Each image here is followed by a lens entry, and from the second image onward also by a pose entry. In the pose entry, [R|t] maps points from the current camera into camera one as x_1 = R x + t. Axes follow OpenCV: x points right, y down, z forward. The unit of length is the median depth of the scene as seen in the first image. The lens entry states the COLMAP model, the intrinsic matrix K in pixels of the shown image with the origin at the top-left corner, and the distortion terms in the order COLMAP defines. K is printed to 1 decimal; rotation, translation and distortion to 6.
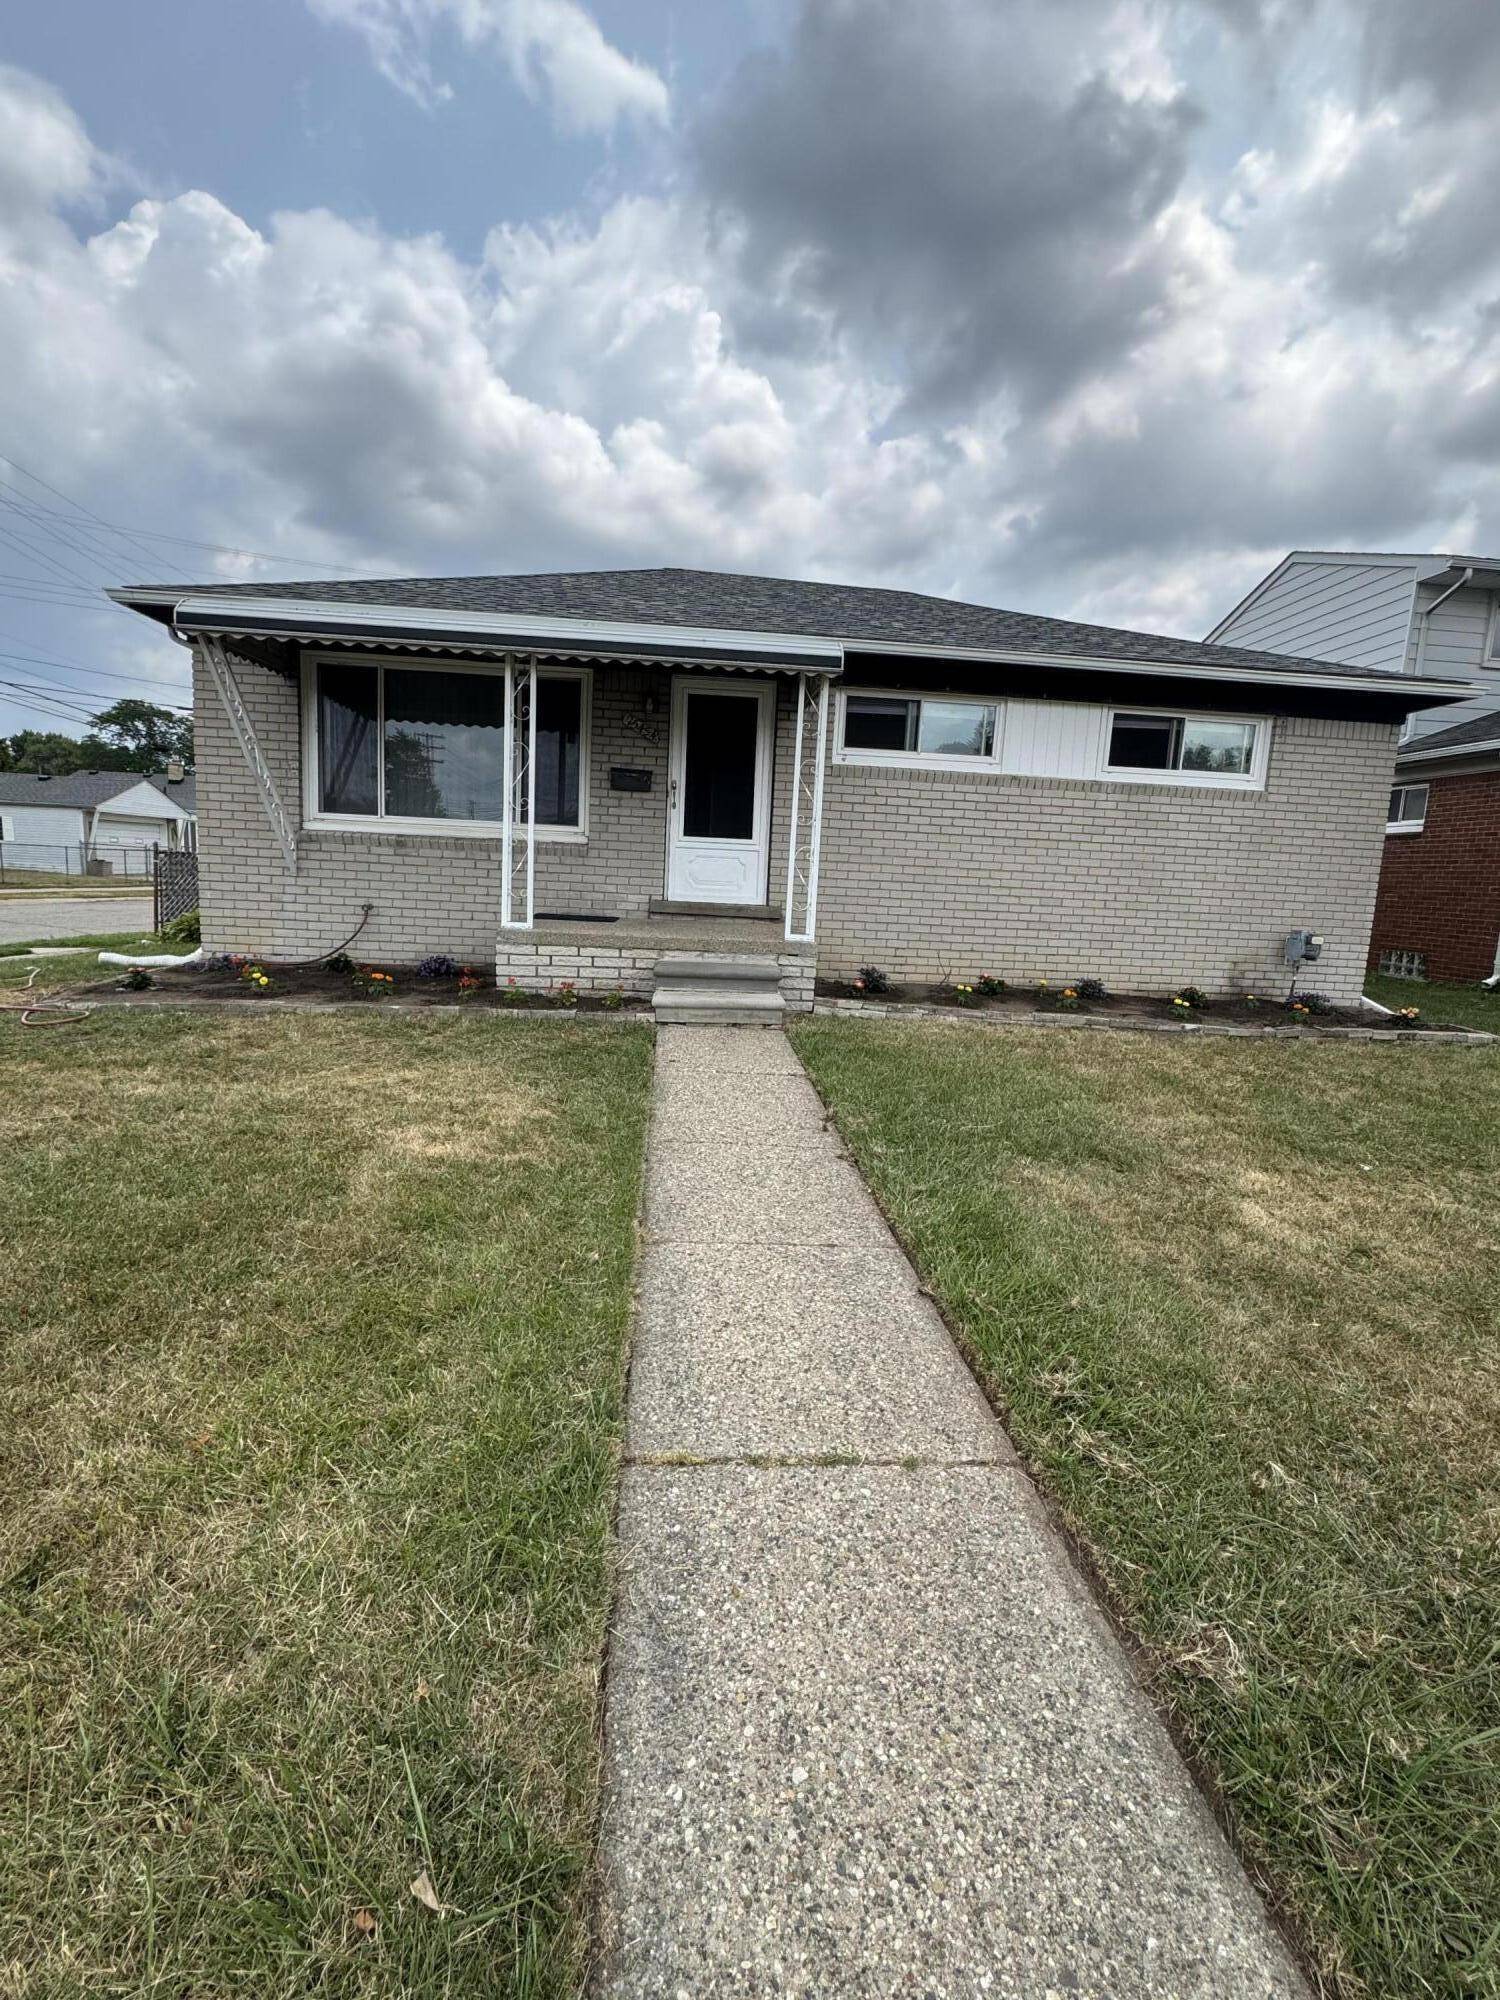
lens RADIAL K [[929.1, 0, 749.7], [0, 929.1, 1001.9], [0, 0, 1]] dist [-0.002140, -0.000094]
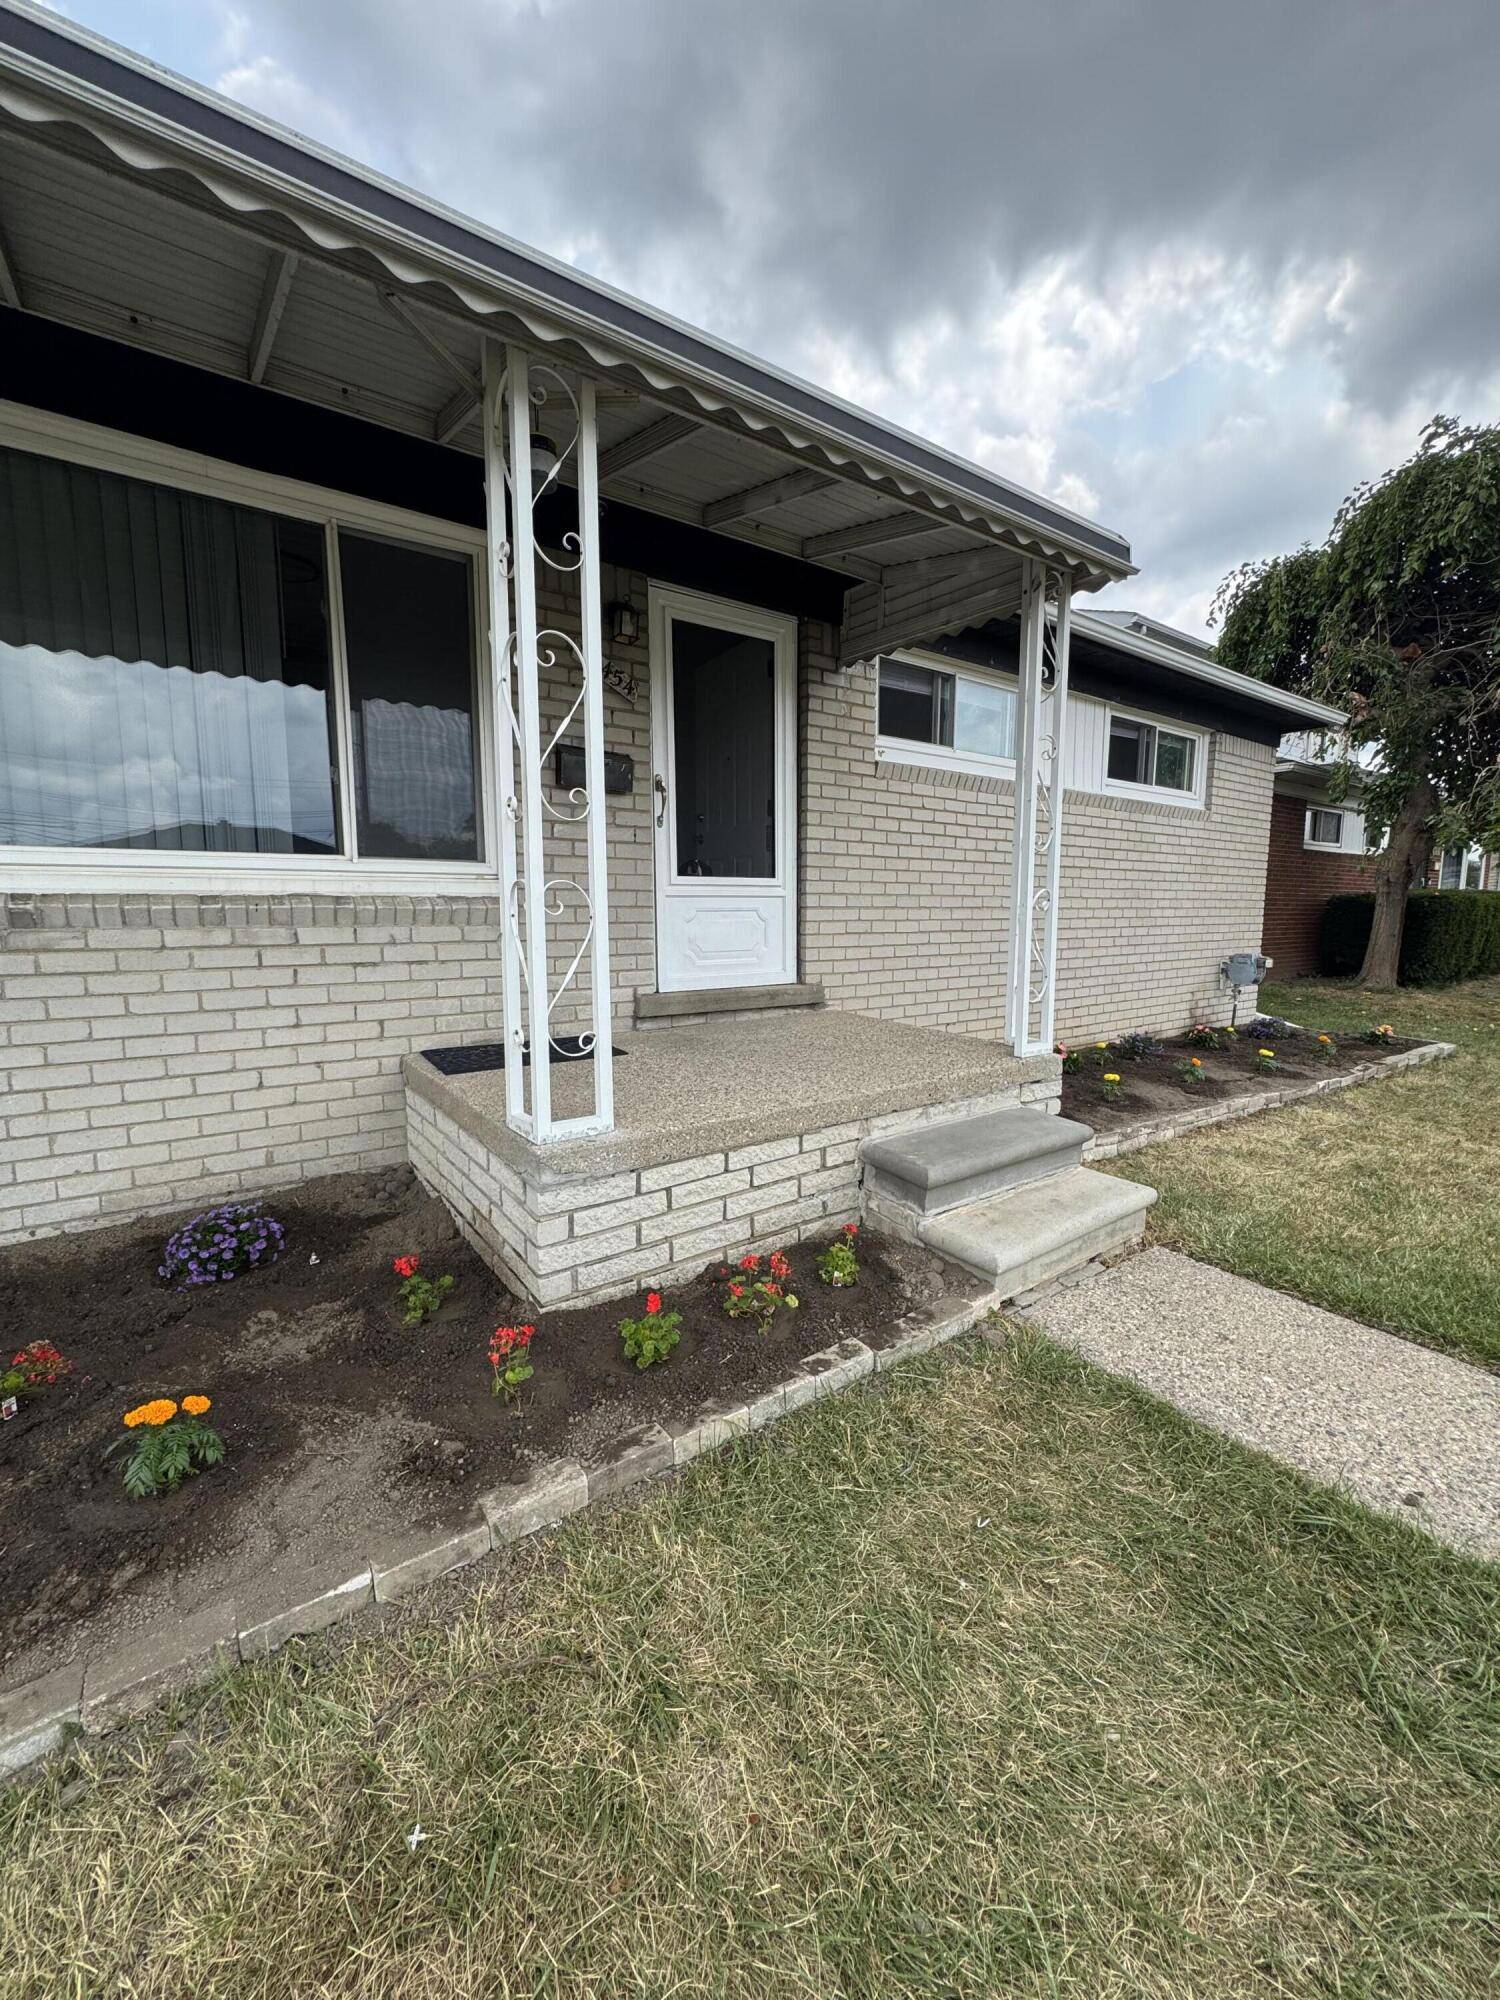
lens RADIAL K [[799.3, 0, 753.3], [0, 799.3, 995.5], [0, 0, 1]] dist [0.001102, 0.000619]
pose [[0.845270, -0.107737, 0.523366, -0.292666], [0.113521, 0.993311, 0.021132, -0.111571], [-0.522142, 0.041551, 0.851846, 0.565726]]
